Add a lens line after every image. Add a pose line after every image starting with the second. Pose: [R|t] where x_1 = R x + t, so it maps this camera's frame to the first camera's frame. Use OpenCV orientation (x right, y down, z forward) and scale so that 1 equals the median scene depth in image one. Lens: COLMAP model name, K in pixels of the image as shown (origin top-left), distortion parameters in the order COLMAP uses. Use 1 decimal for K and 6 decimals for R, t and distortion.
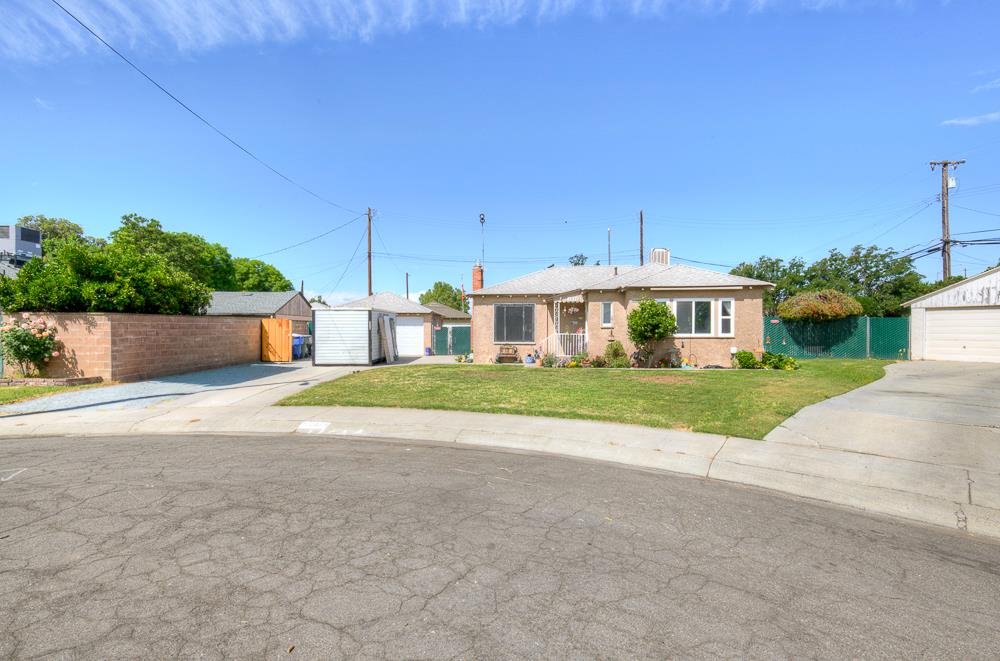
lens RADIAL K [[437.9, 0, 495.8], [0, 437.9, 326.3], [0, 0, 1]] dist [-0.001081, -0.000232]
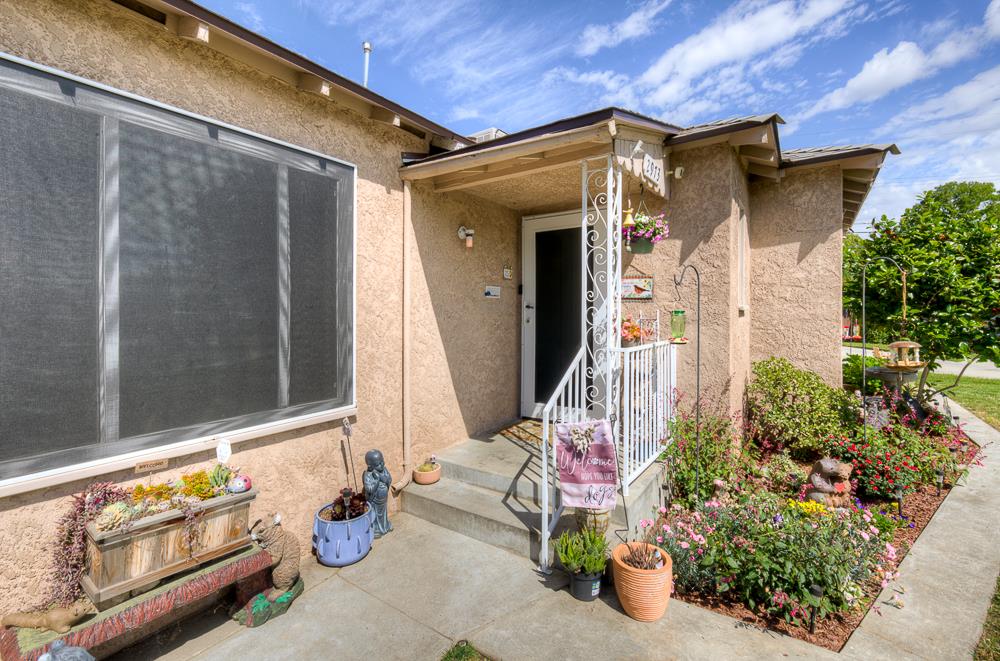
lens RADIAL K [[444.6, 0, 496.8], [0, 444.6, 300.8], [0, 0, 1]] dist [0.000148, 0.000015]
pose [[0.446590, 0.013678, 0.894634, -0.034820], [0.006524, 0.999807, -0.018542, 0.001462], [-0.894715, 0.014117, 0.446414, 0.886228]]
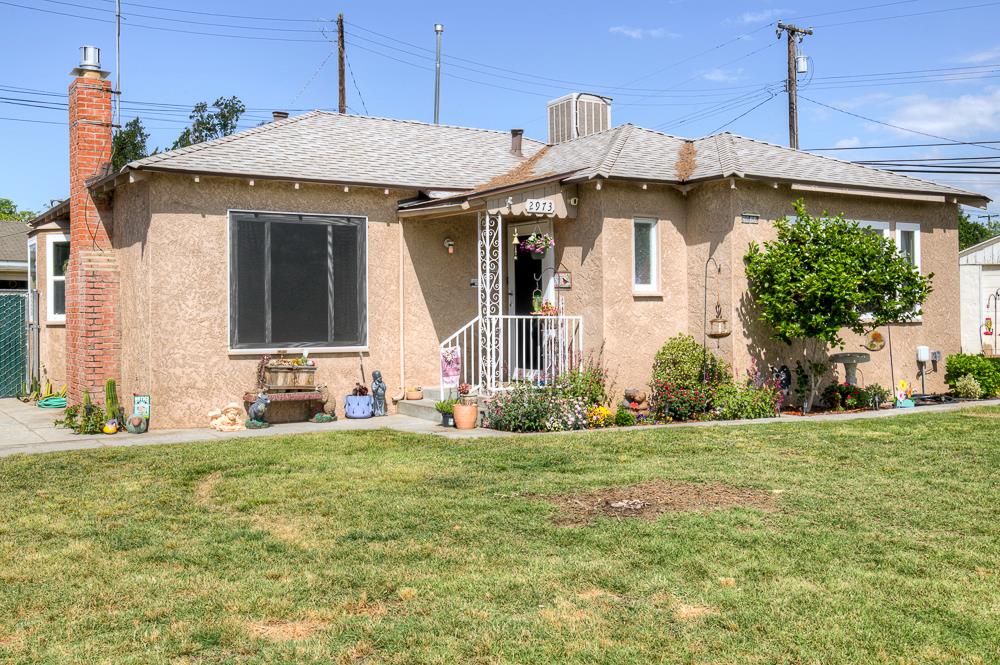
lens RADIAL K [[949.0, 0, 452.8], [0, 949.0, 330.1], [0, 0, 1]] dist [0.022067, 0.001695]
pose [[0.775283, -0.015909, 0.631413, -0.277415], [-0.000341, 0.999672, 0.025606, 0.009001], [-0.631613, -0.020068, 0.775024, 0.463619]]
